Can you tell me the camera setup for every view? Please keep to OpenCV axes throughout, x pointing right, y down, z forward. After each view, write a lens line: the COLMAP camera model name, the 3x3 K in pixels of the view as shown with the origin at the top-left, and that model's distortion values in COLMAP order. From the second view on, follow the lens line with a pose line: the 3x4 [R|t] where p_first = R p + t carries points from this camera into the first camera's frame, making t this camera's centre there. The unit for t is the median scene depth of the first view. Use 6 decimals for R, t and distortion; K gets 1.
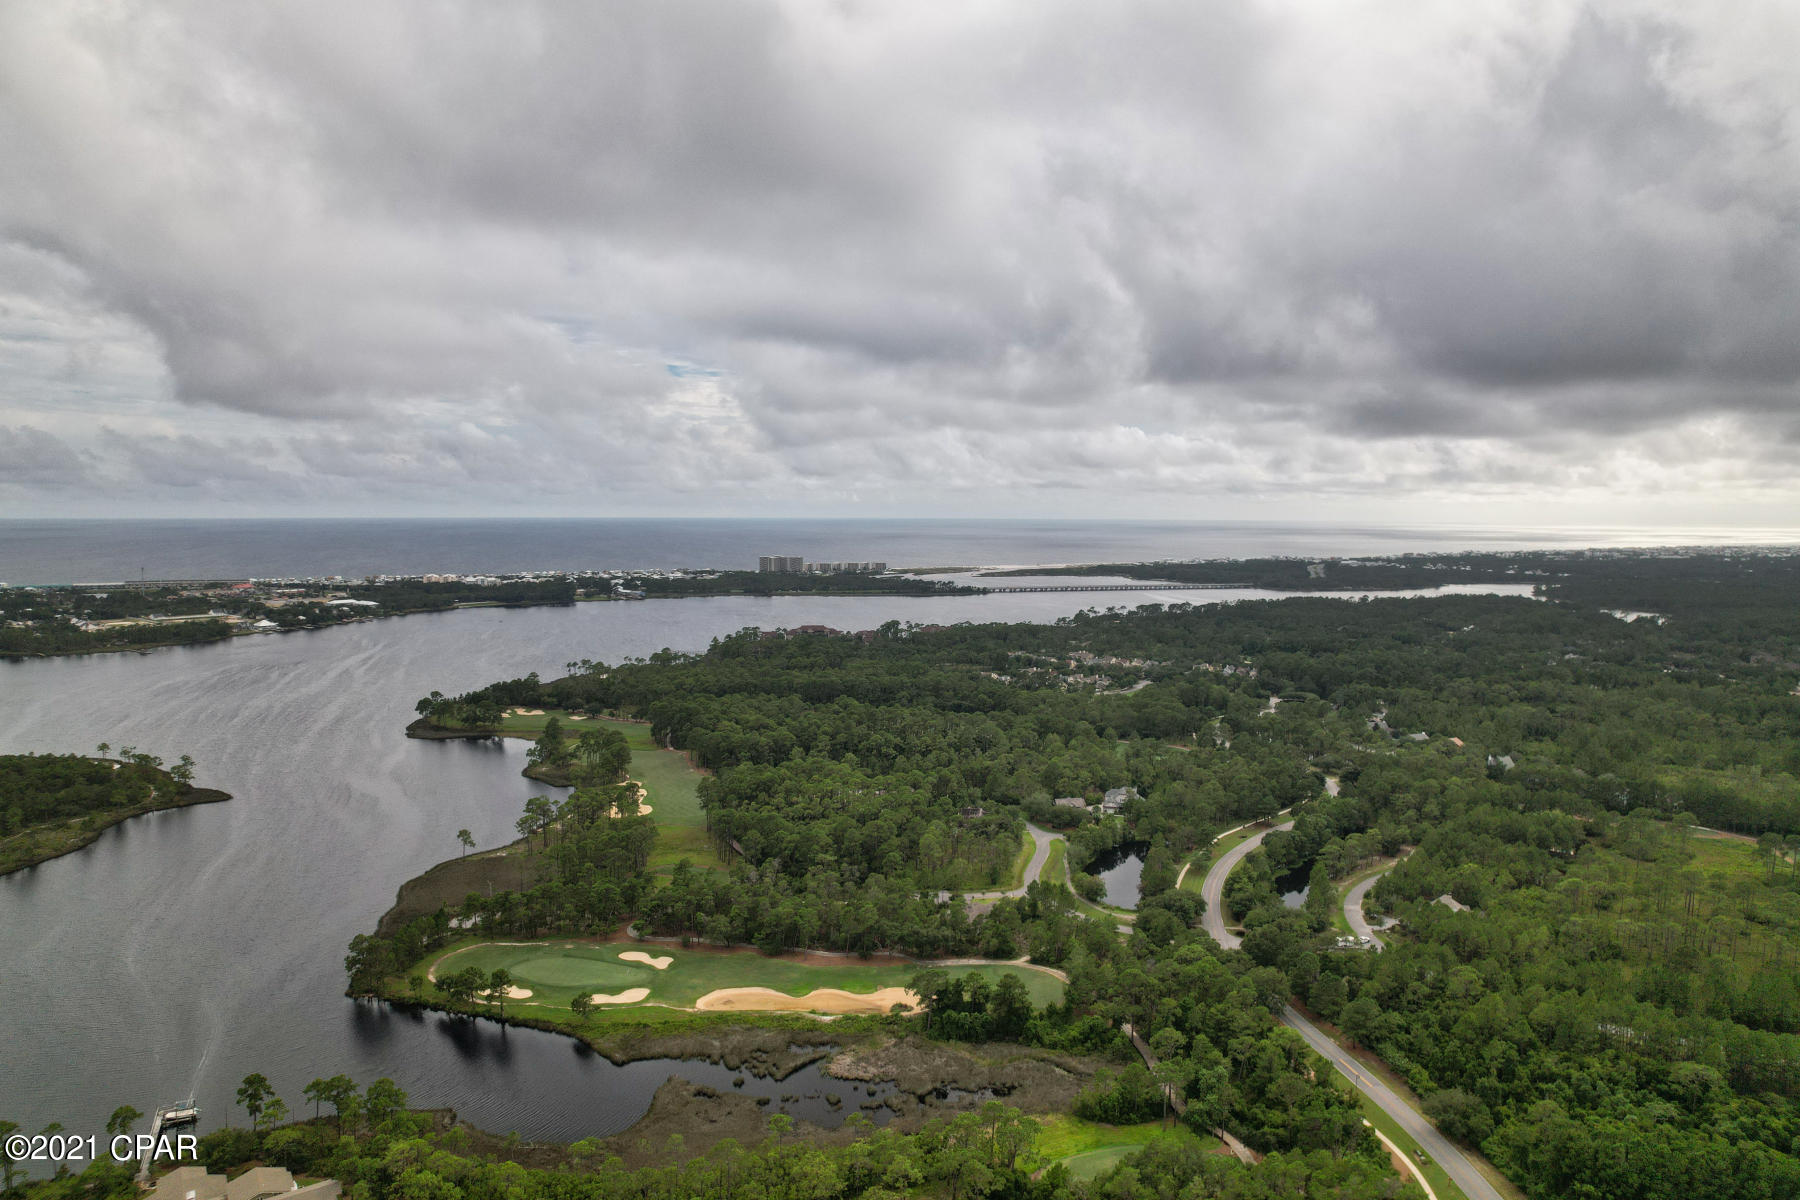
lens RADIAL K [[1131.4, 0, 899.8], [0, 1131.4, 641.6], [0, 0, 1]] dist [-0.068007, 0.047114]
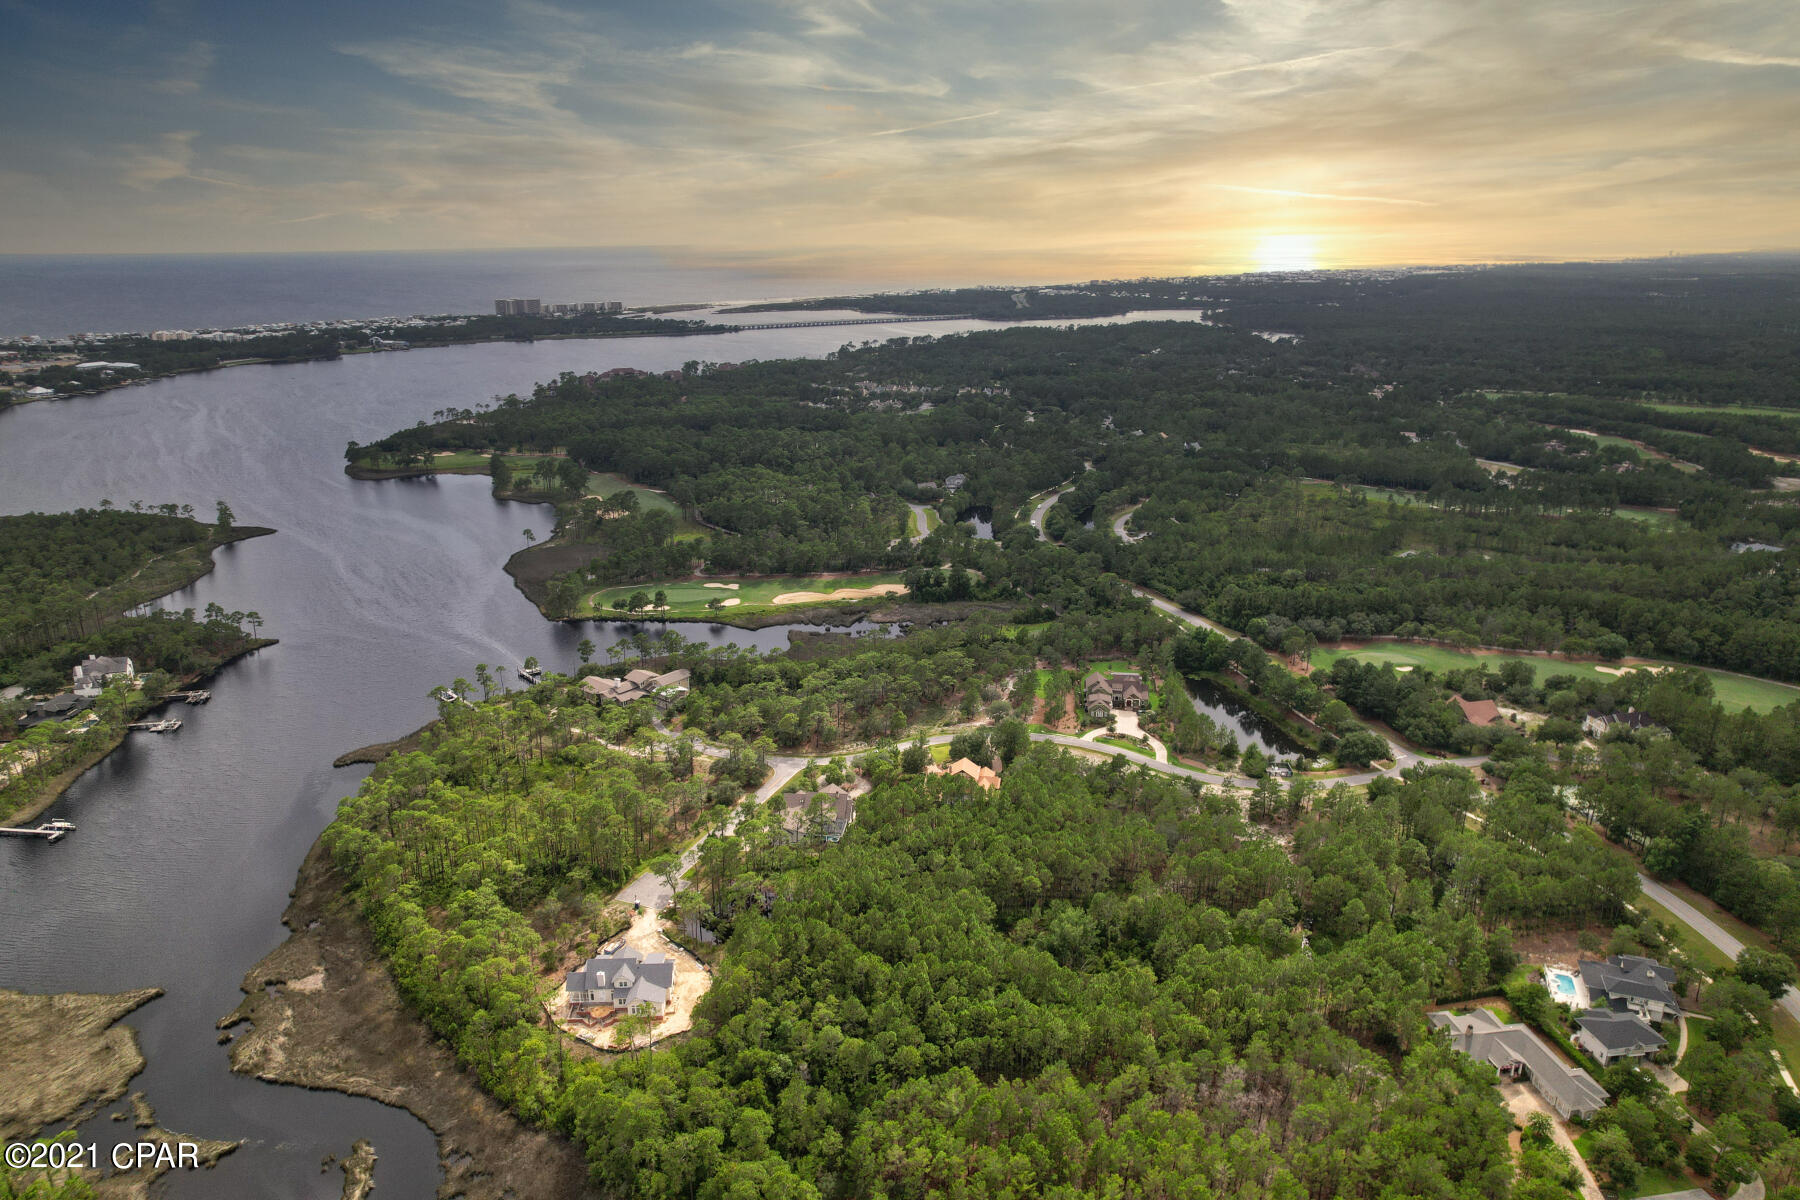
lens RADIAL K [[1131.4, 0, 899.8], [0, 1131.4, 641.6], [0, 0, 1]] dist [-0.068007, 0.047114]
pose [[0.963276, -0.096936, 0.250406, -0.149385], [0.036571, 0.971236, 0.235296, -0.003685], [-0.266011, -0.217497, 0.939113, -0.227700]]
